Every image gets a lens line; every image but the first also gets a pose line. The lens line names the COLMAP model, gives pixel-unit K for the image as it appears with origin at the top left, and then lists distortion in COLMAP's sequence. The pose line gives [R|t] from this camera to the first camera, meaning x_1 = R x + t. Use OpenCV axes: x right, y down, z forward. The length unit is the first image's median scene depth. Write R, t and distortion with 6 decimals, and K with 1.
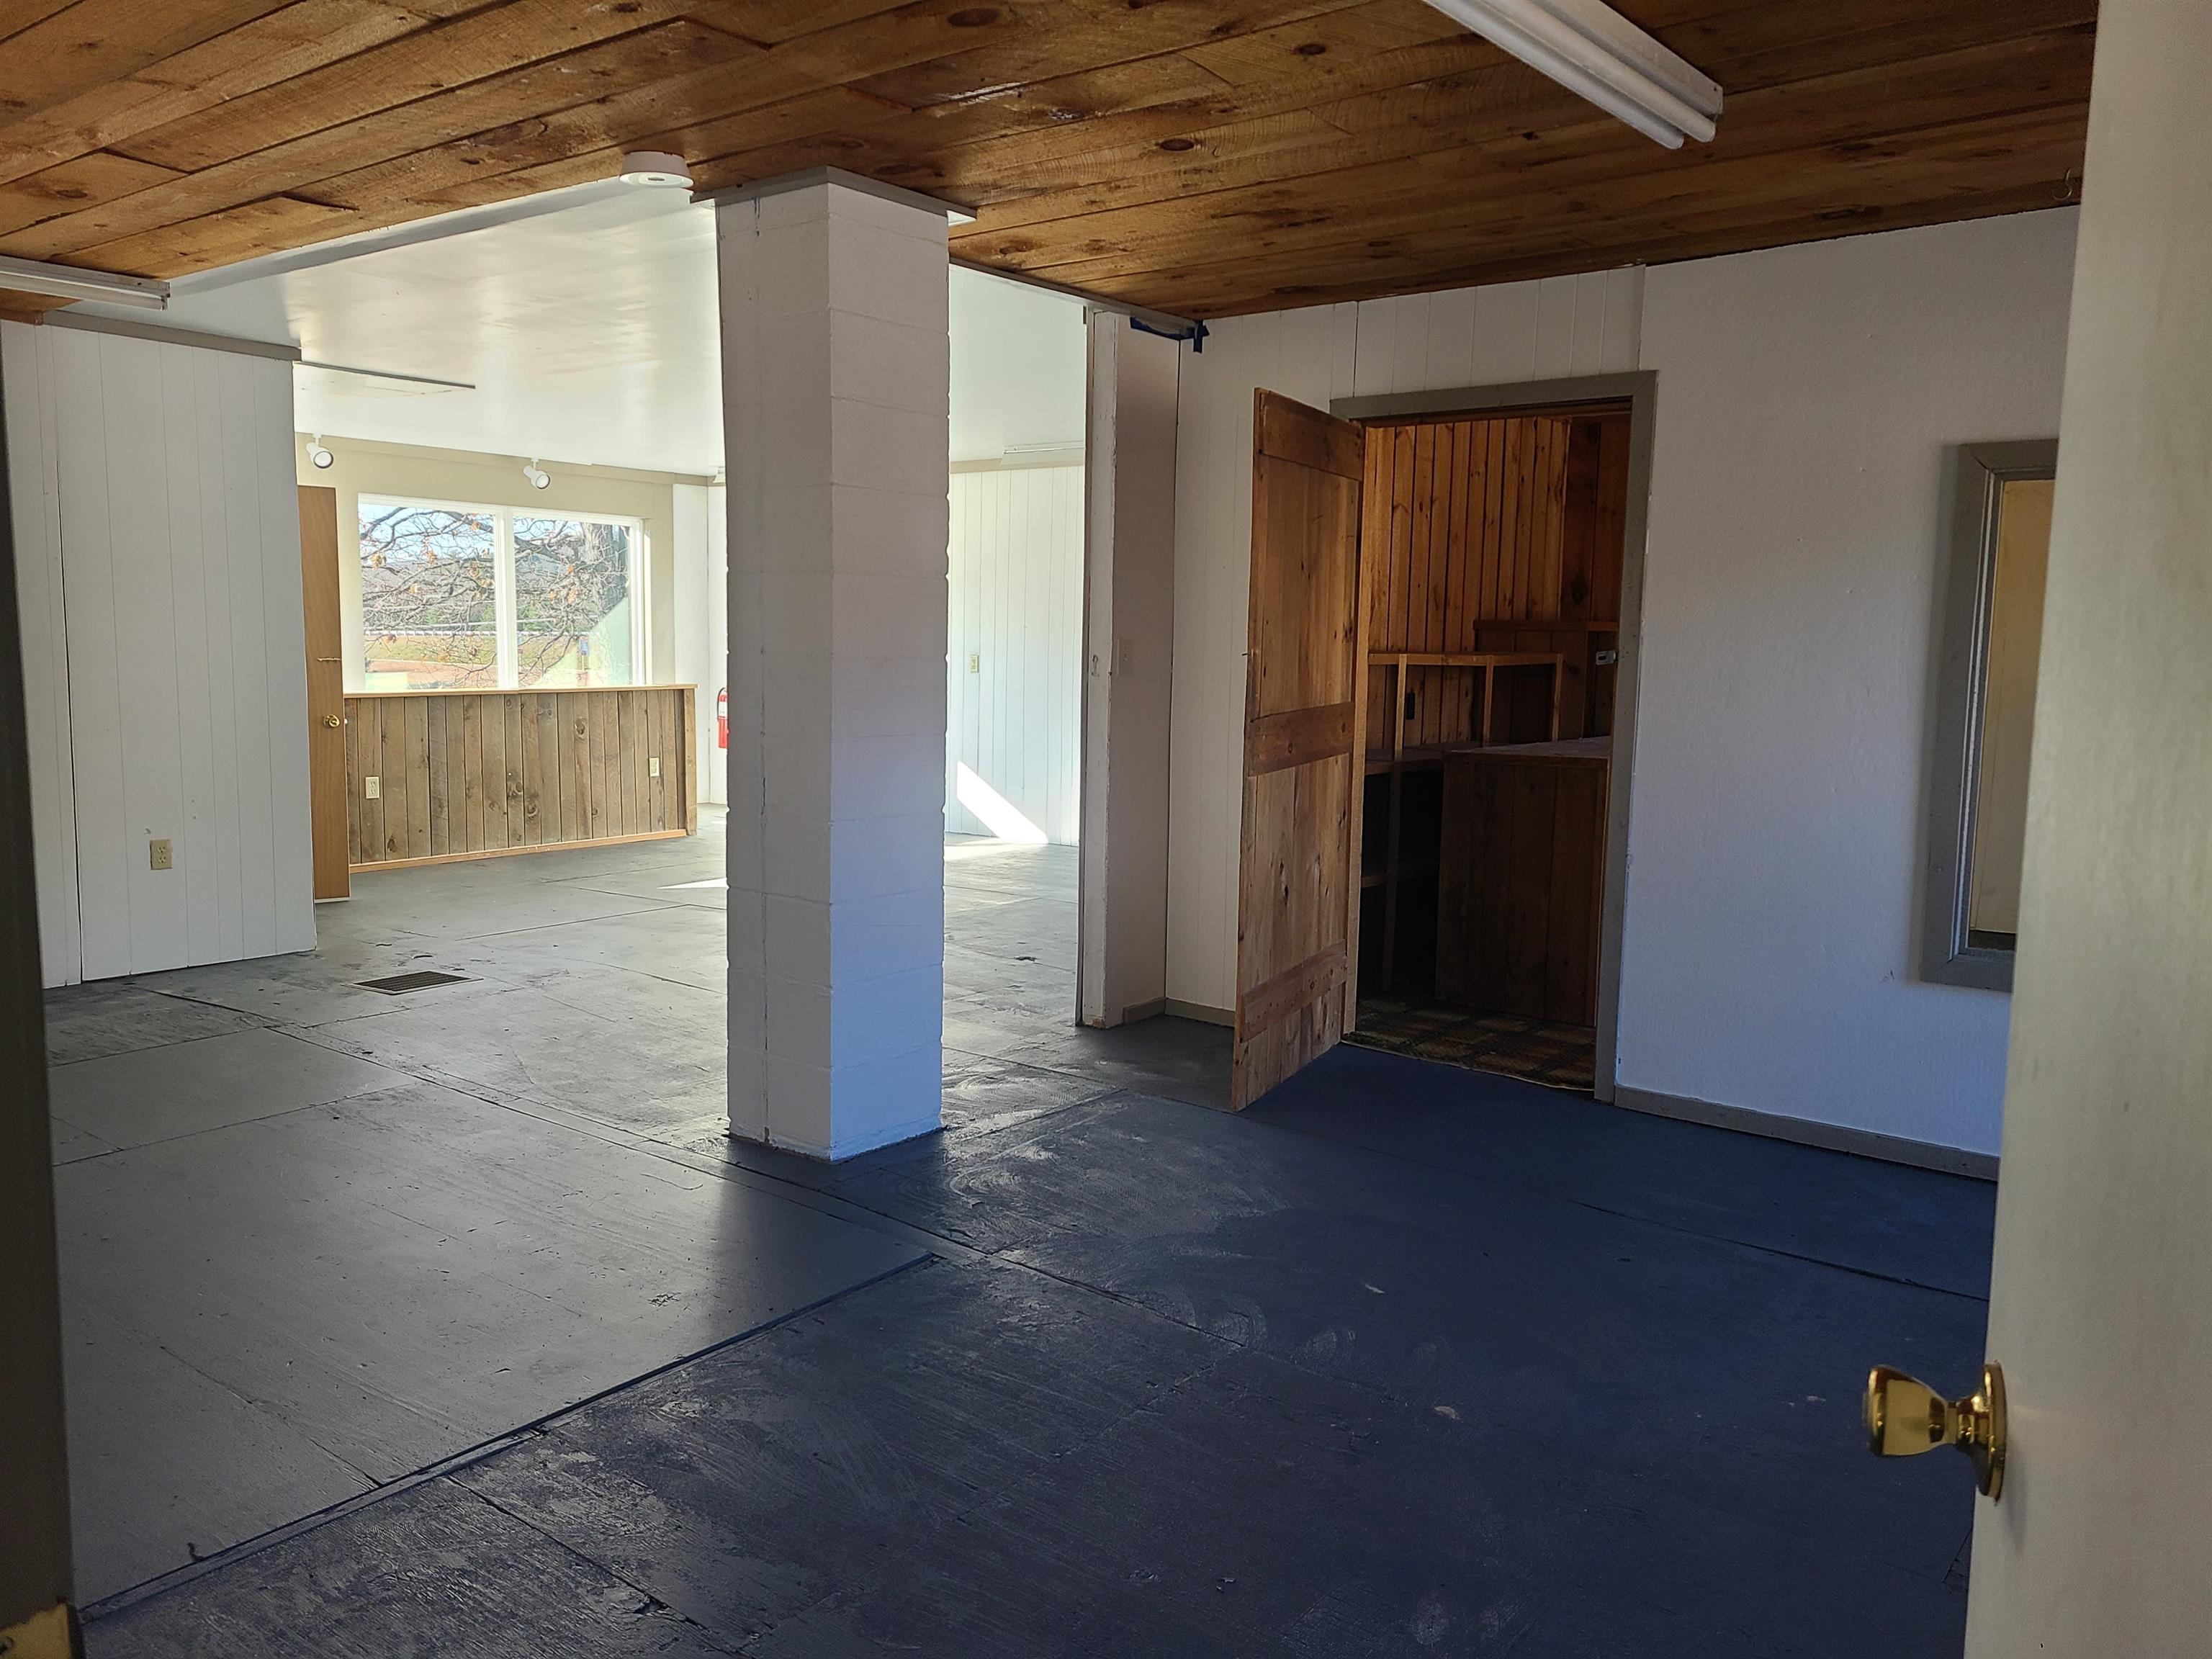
lens RADIAL K [[1660.9, 0, 1116.2], [0, 1660.9, 825.9], [0, 0, 1]] dist [0.016905, 0.006439]
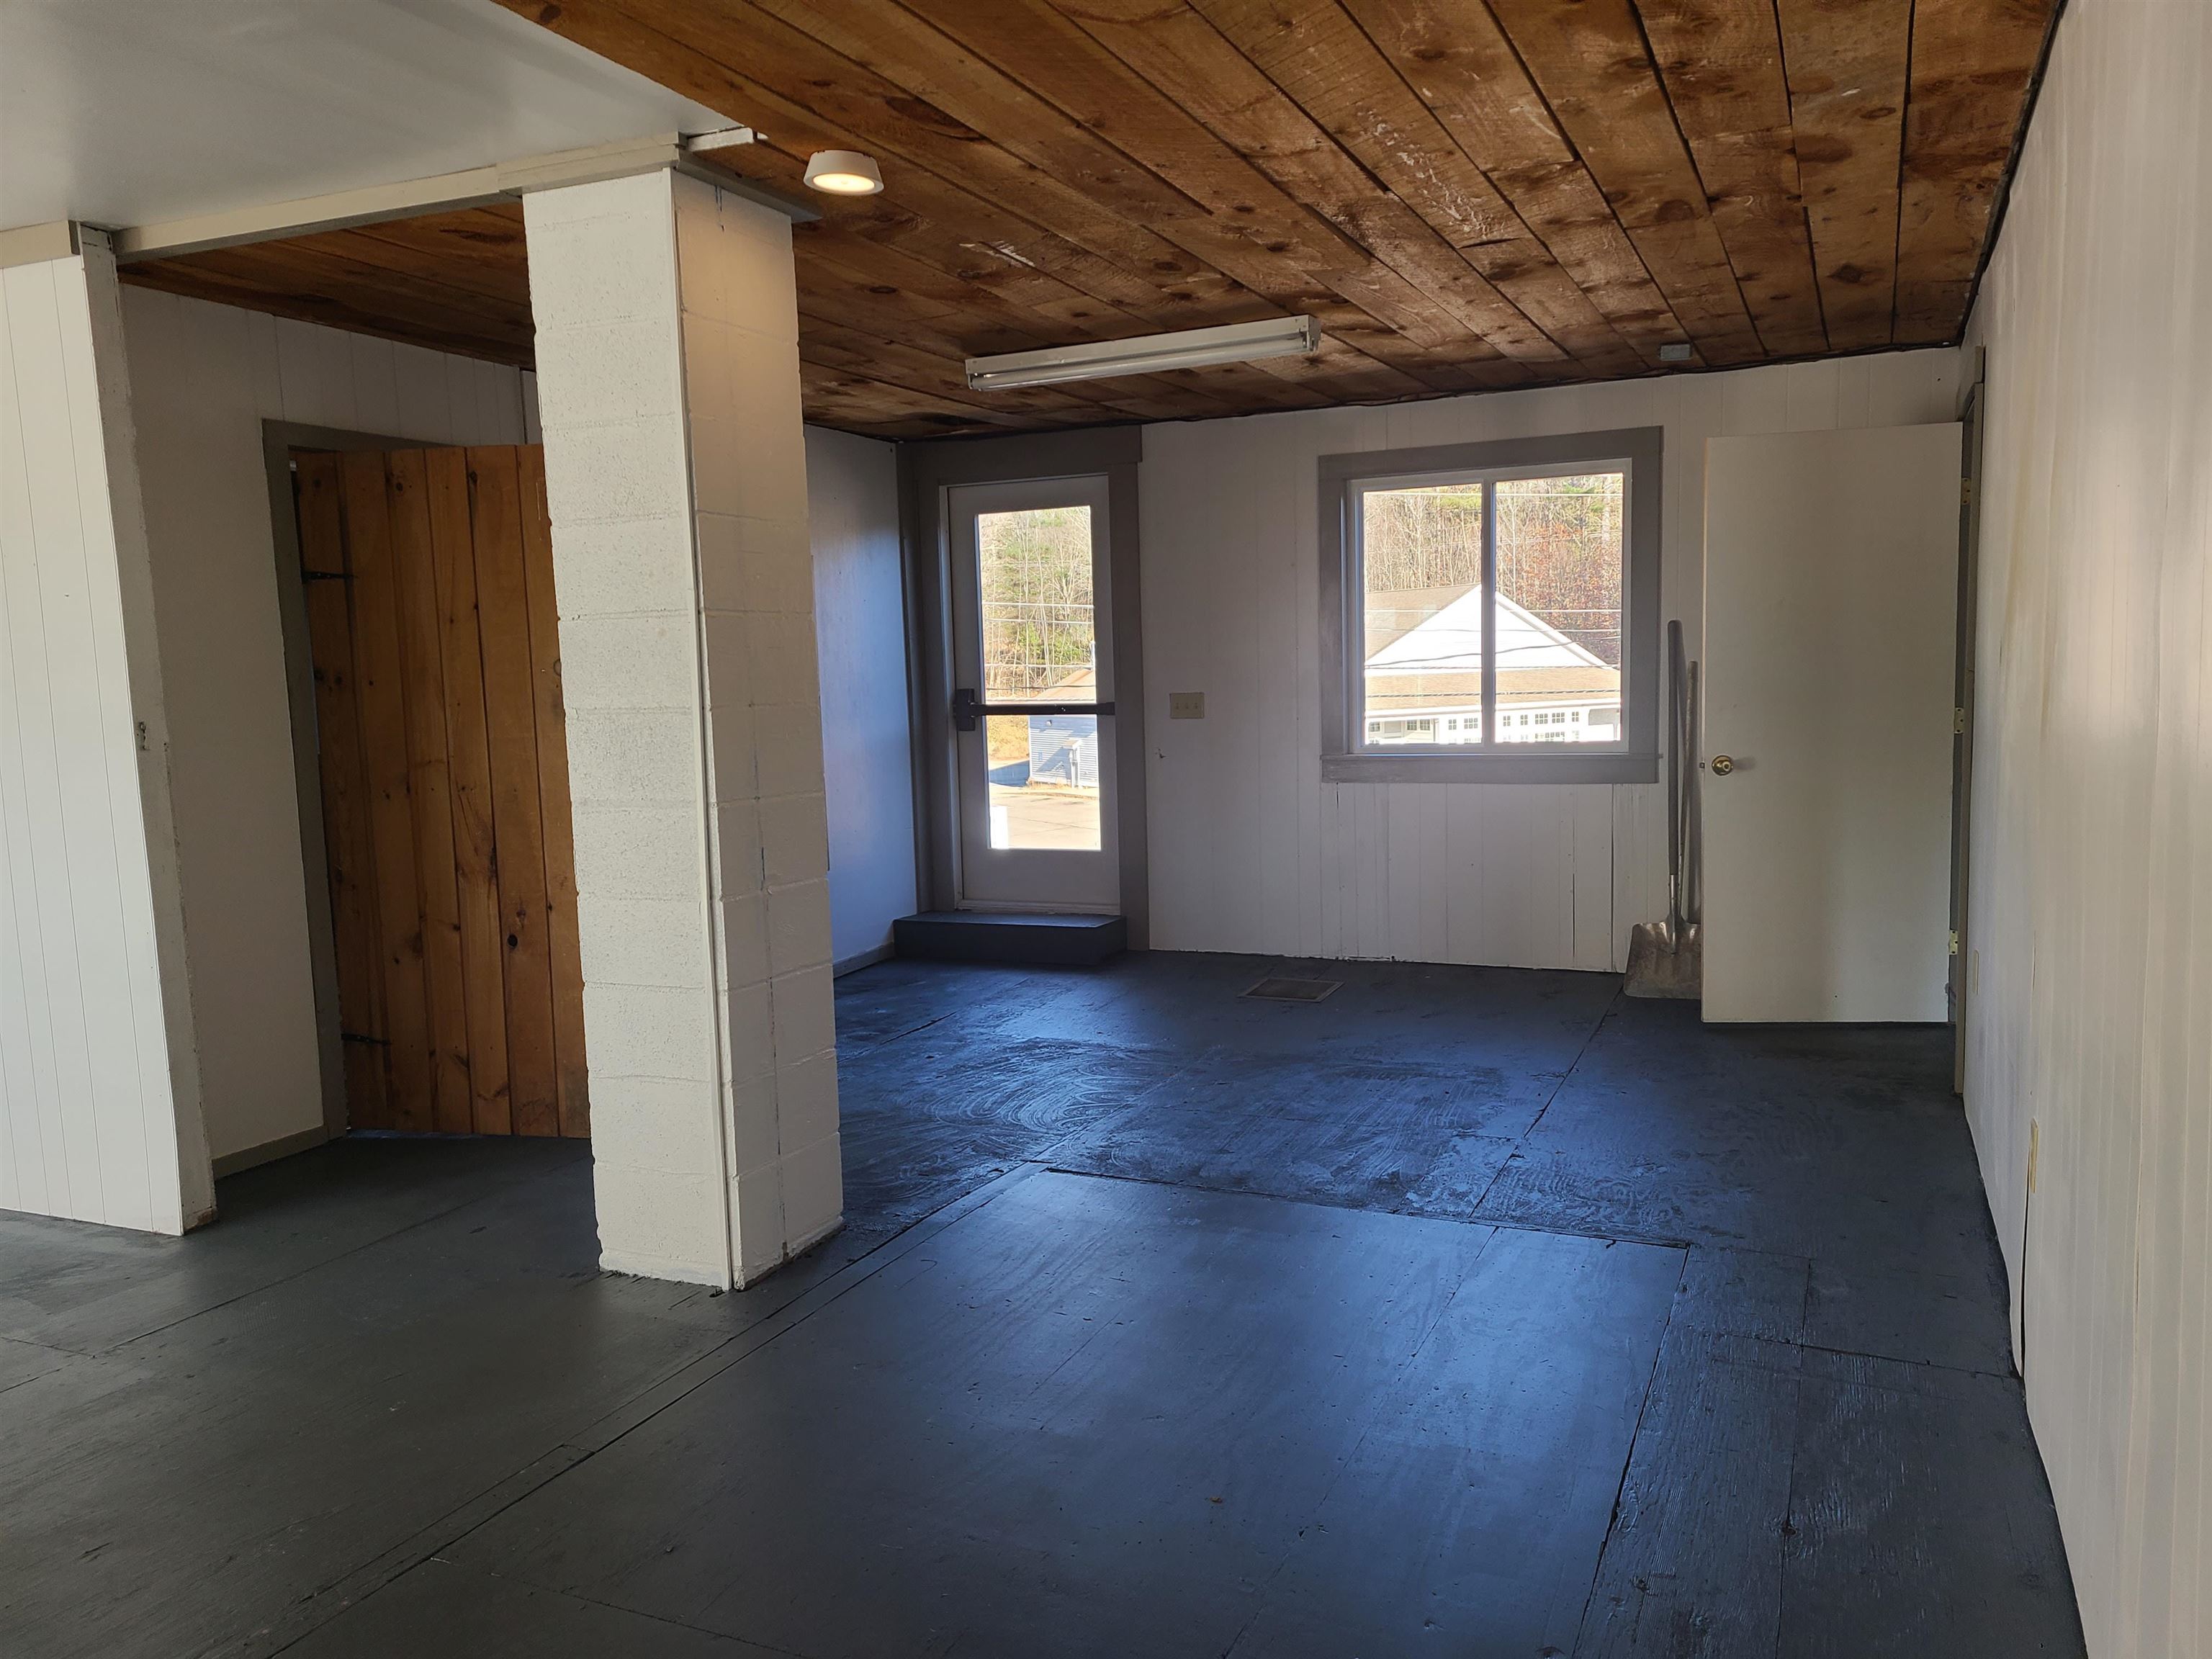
lens RADIAL K [[1660.9, 0, 1115.9], [0, 1660.9, 836.2], [0, 0, 1]] dist [0.016905, 0.006439]
pose [[-0.246880, -0.097053, 0.964174, -1.770234], [0.148712, 0.979392, 0.136663, -0.205100], [-0.957567, 0.177124, -0.227359, 1.615048]]
